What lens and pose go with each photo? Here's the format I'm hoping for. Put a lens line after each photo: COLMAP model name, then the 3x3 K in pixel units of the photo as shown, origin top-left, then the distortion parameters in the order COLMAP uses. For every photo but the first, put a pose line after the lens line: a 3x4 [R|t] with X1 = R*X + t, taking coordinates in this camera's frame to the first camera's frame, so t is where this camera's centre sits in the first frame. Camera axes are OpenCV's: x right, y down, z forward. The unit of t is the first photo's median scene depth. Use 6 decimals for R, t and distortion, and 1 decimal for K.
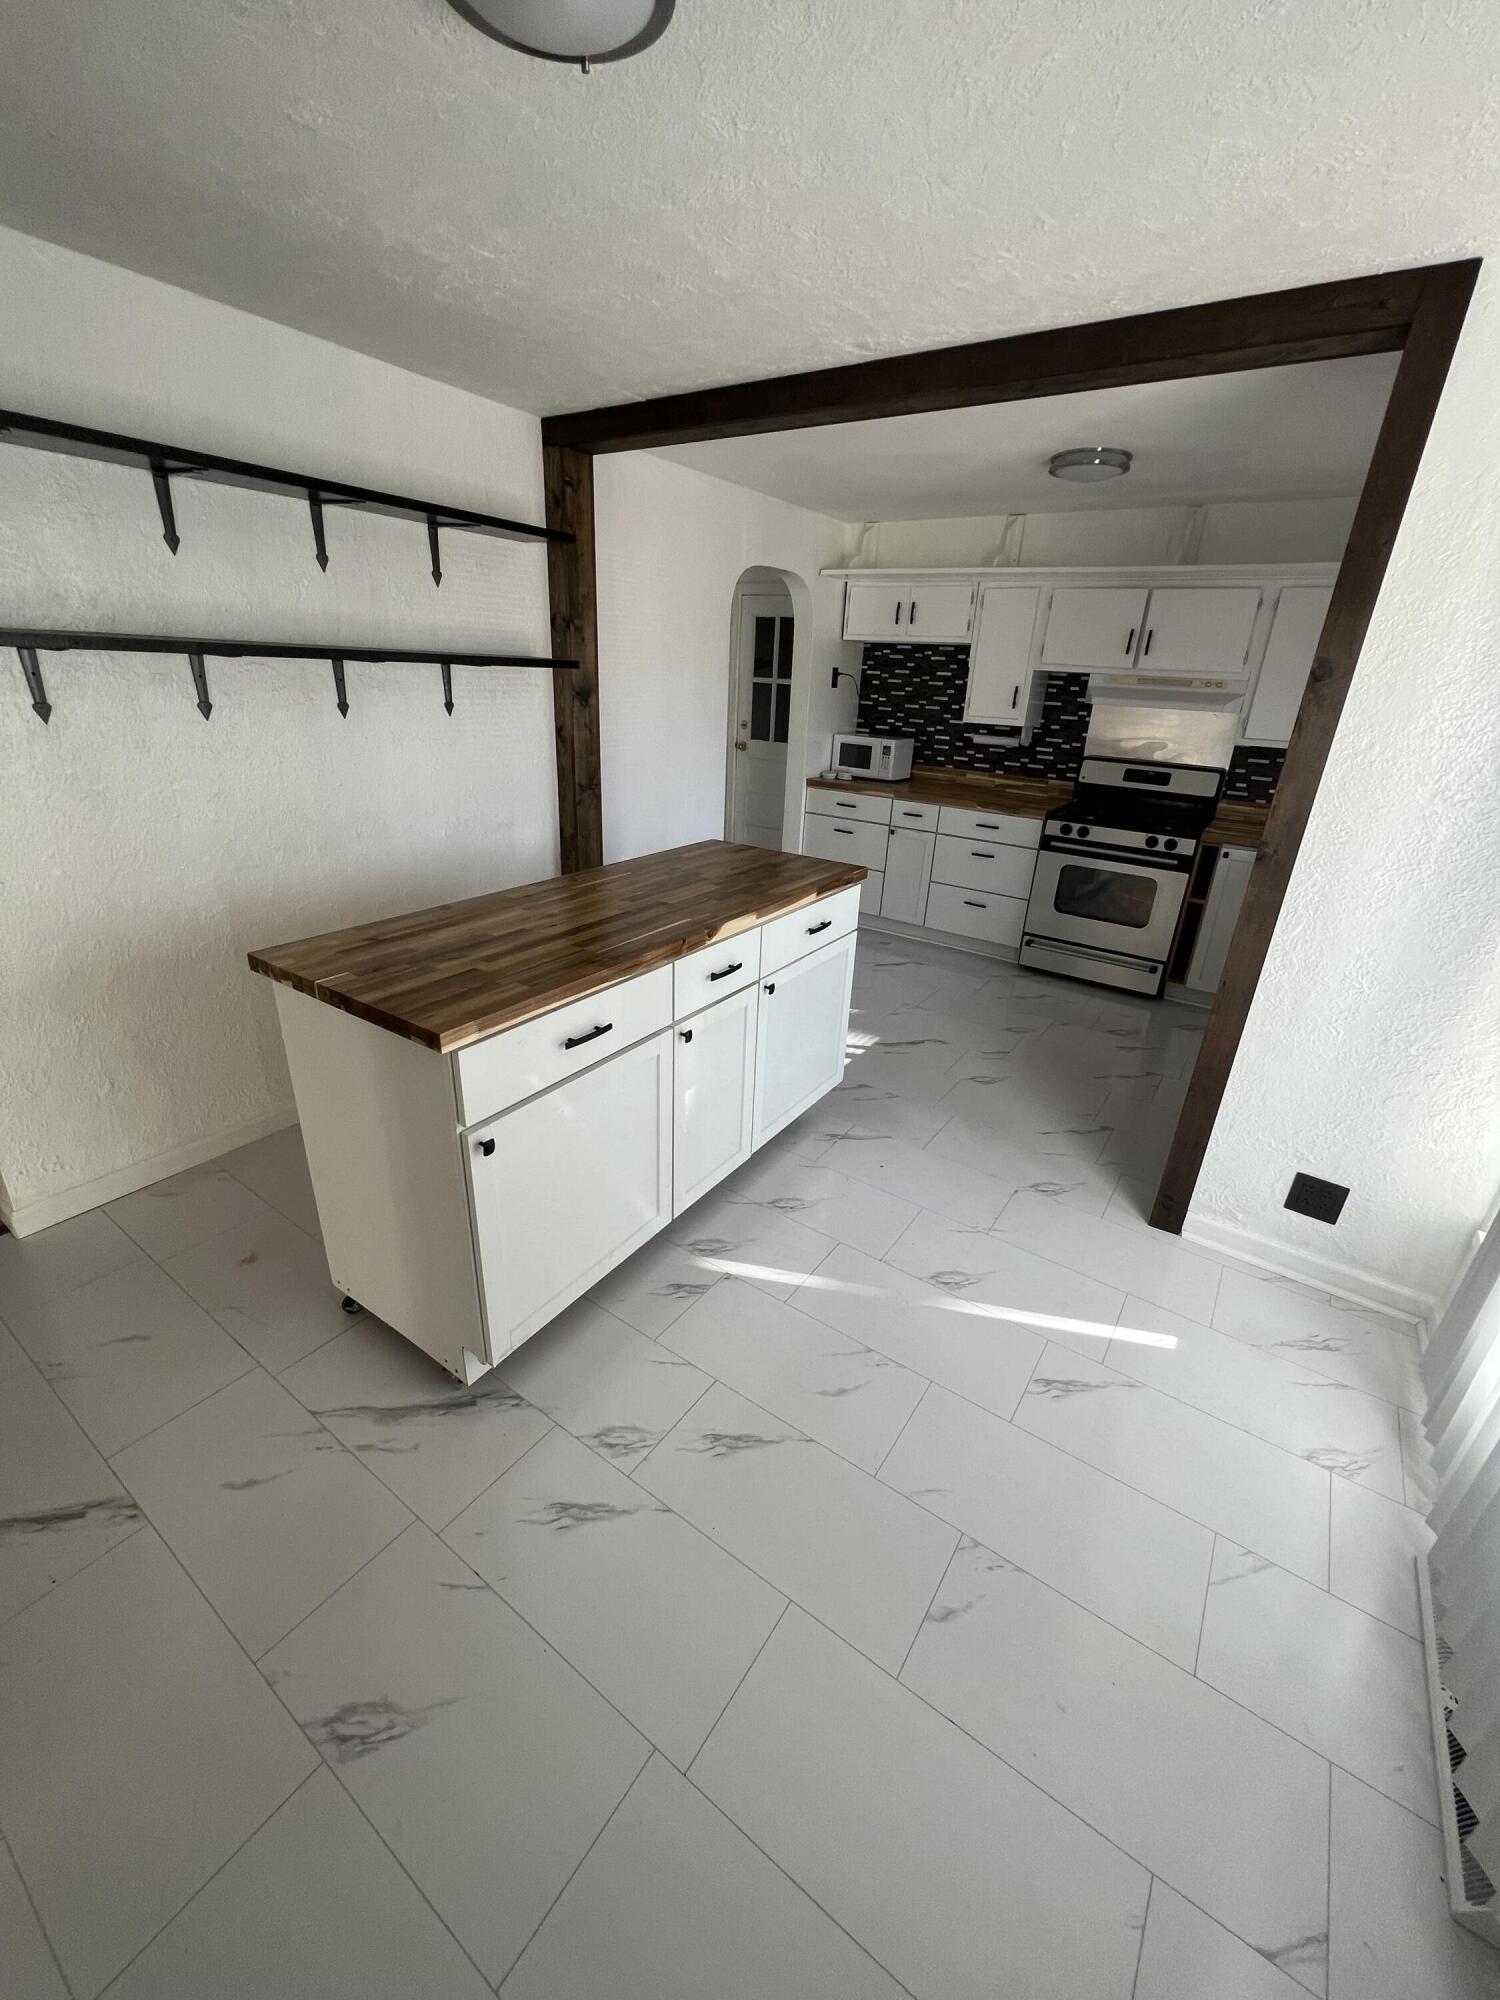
lens RADIAL K [[799.0, 0, 753.8], [0, 799.0, 995.8], [0, 0, 1]] dist [-0.002918, 0.000340]
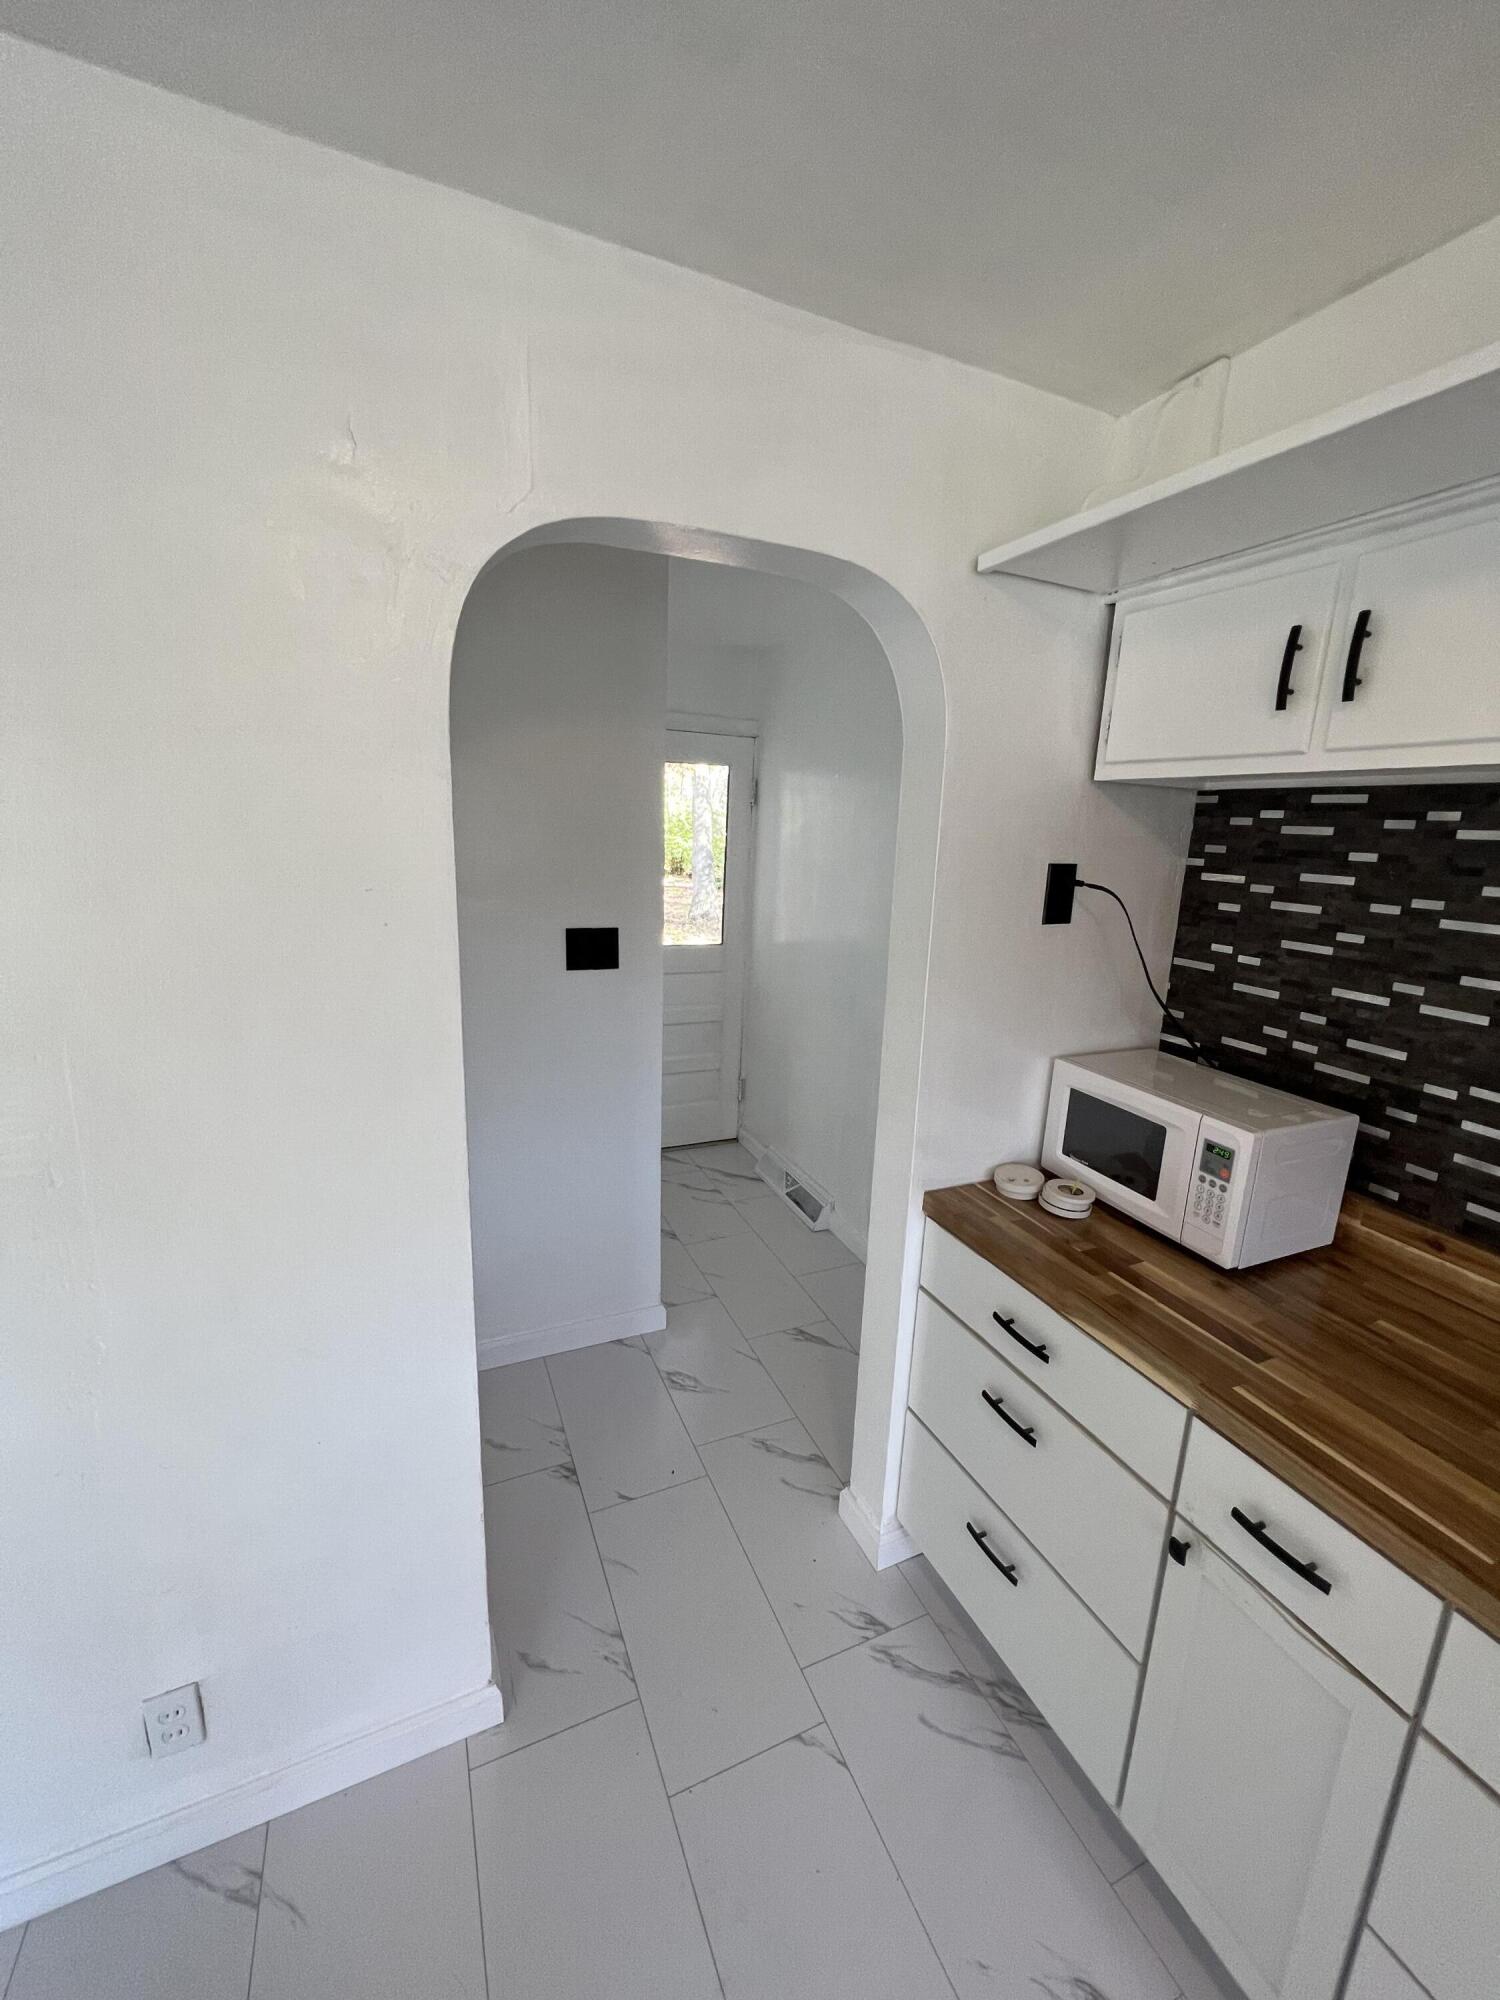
lens RADIAL K [[799.0, 0, 753.8], [0, 799.0, 995.8], [0, 0, 1]] dist [-0.002918, 0.000340]
pose [[0.856143, 0.096596, -0.507630, 0.167345], [-0.197230, 0.969086, -0.148232, -0.296459], [0.477619, 0.227028, 0.848728, 0.701410]]
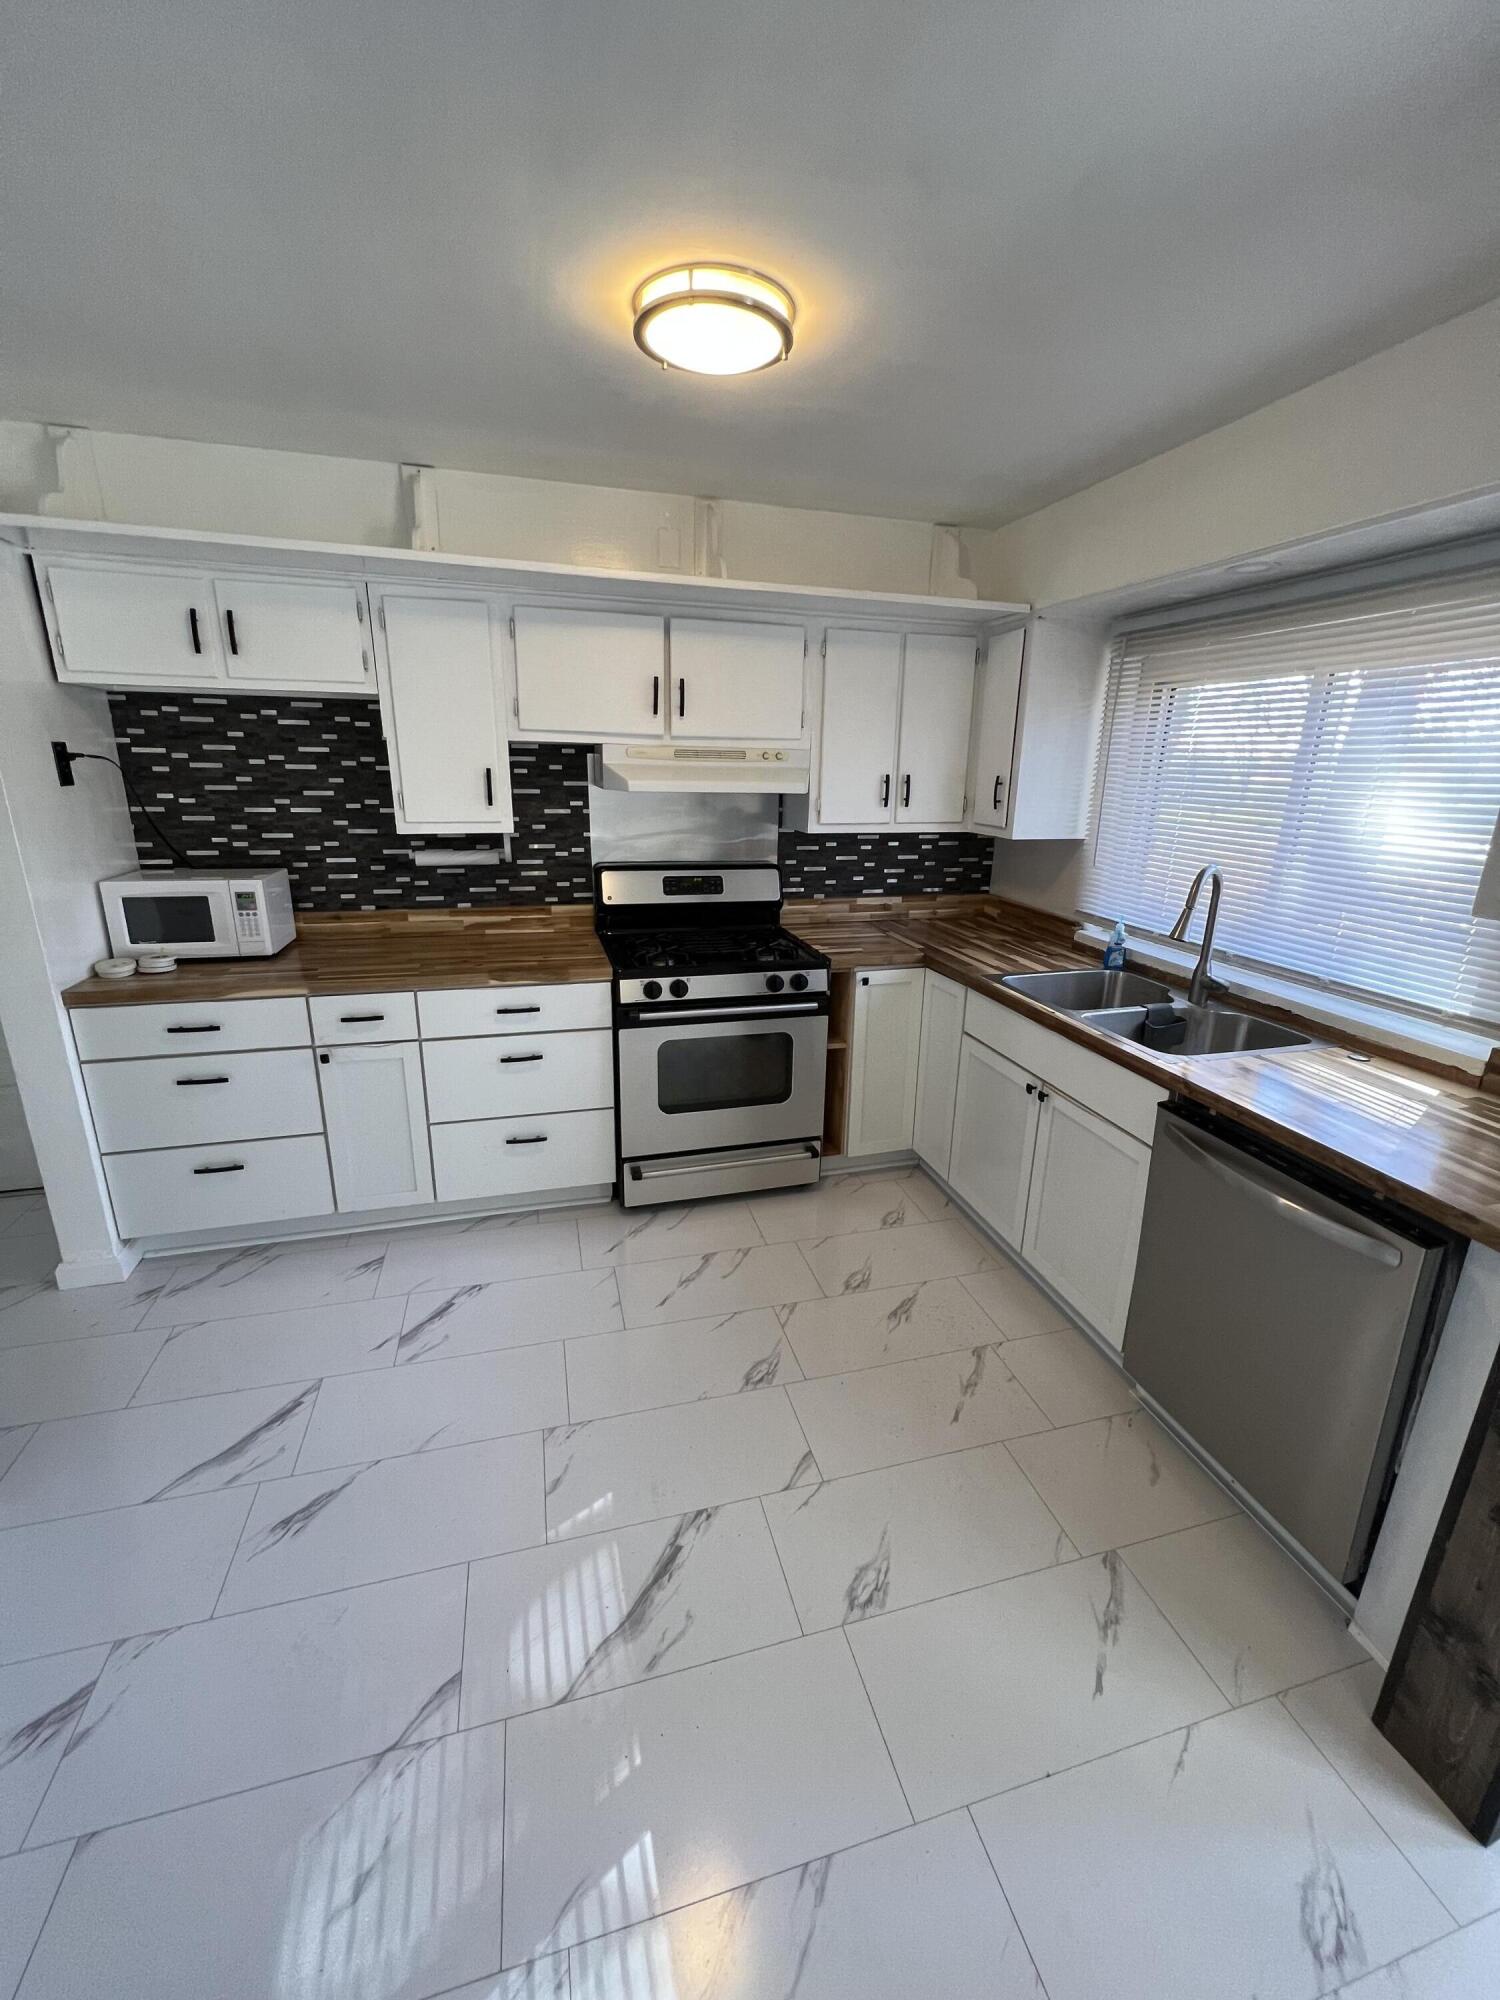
lens RADIAL K [[799.0, 0, 753.8], [0, 799.0, 995.8], [0, 0, 1]] dist [-0.002918, 0.000340]
pose [[0.641828, -0.247898, 0.725674, -0.007430], [0.300976, 0.951808, 0.058948, -0.187961], [-0.705316, 0.180576, 0.685509, 0.451996]]
